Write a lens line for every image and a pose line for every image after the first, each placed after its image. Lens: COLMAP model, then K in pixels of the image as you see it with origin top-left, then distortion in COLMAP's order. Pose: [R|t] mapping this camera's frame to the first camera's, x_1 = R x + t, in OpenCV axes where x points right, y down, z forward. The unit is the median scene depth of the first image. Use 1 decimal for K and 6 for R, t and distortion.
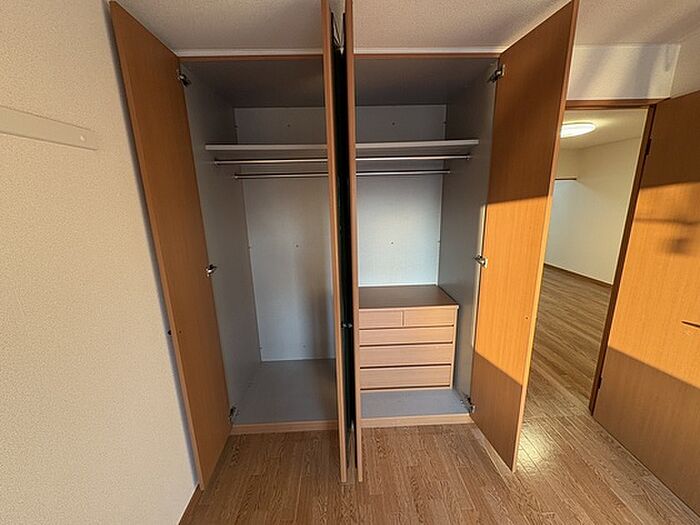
lens RADIAL K [[279.3, 0, 348.6], [0, 279.3, 259.9], [0, 0, 1]] dist [-0.000893, 0.000122]
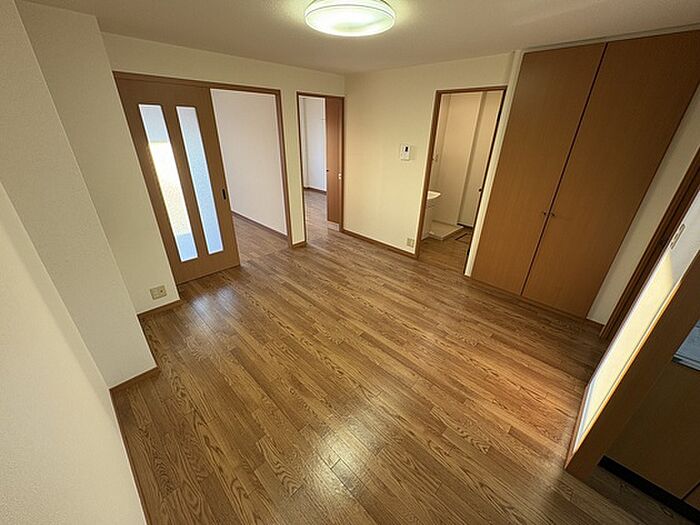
lens RADIAL K [[279.3, 0, 348.6], [0, 279.3, 259.9], [0, 0, 1]] dist [-0.000893, 0.000122]
pose [[-0.727477, 0.314846, -0.609630, 1.909690], [-0.150819, 0.793395, 0.589726, -0.630469], [0.669351, 0.520956, -0.529692, 2.338746]]
